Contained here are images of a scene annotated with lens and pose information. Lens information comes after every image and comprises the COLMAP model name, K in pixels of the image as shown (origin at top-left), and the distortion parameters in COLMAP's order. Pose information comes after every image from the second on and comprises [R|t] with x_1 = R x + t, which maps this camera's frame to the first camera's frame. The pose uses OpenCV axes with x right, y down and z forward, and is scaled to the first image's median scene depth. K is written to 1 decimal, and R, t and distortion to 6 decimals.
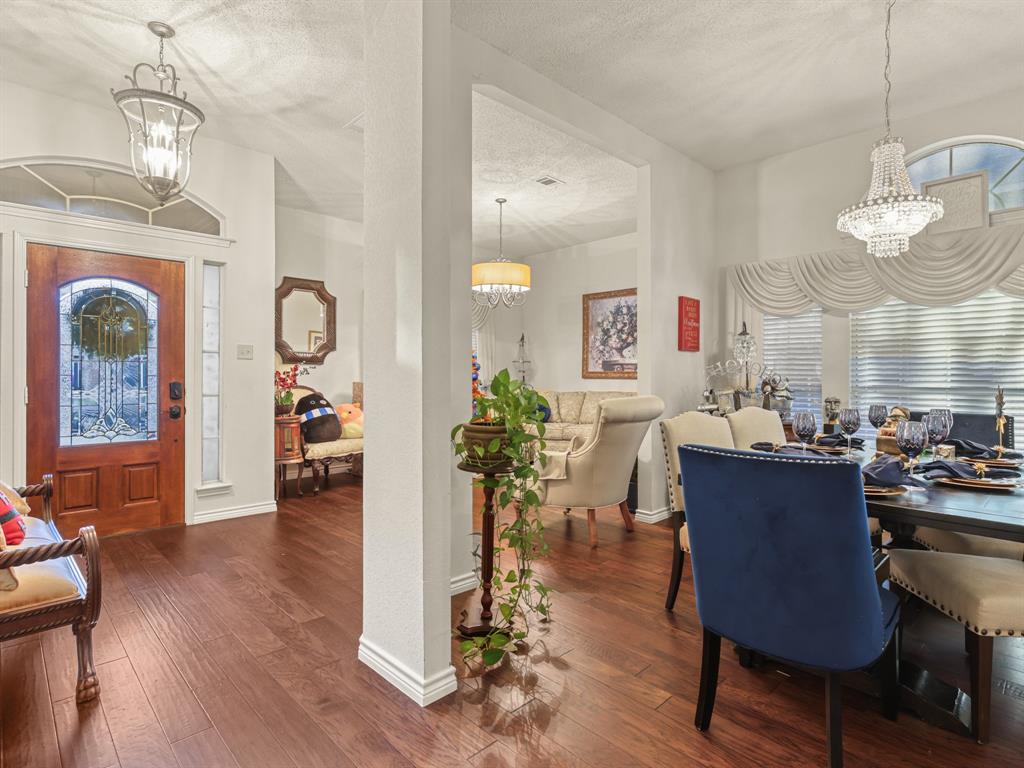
lens RADIAL K [[545.9, 0, 505.9], [0, 545.9, 378.4], [0, 0, 1]] dist [0.002631, -0.000643]
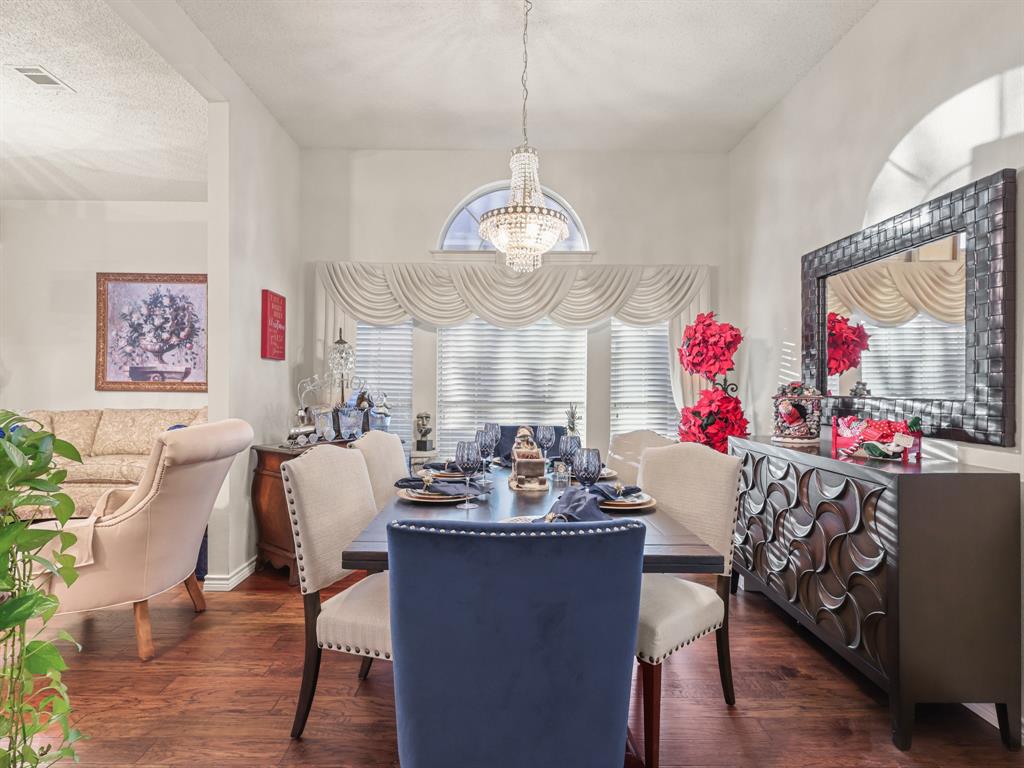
lens RADIAL K [[545.9, 0, 505.8], [0, 545.9, 390.0], [0, 0, 1]] dist [0.002631, -0.000643]
pose [[0.690158, -0.000540, 0.723659, -0.008708], [-0.004107, 0.999981, 0.004663, -0.009124], [-0.723648, -0.006191, 0.690142, 0.177748]]
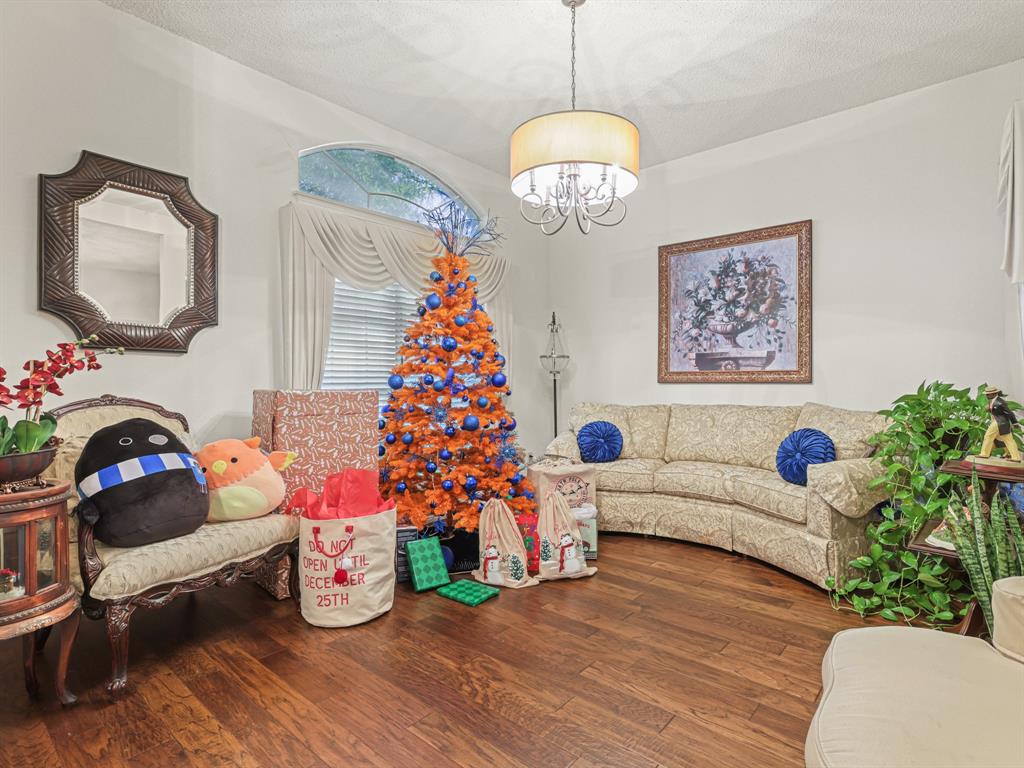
lens RADIAL K [[545.9, 0, 516.4], [0, 545.9, 382.1], [0, 0, 1]] dist [0.002631, -0.000643]
pose [[0.995970, -0.003281, 0.089629, -0.106022], [0.004036, 0.999958, -0.008246, 0.004873], [-0.089598, 0.008575, 0.995941, 0.577268]]
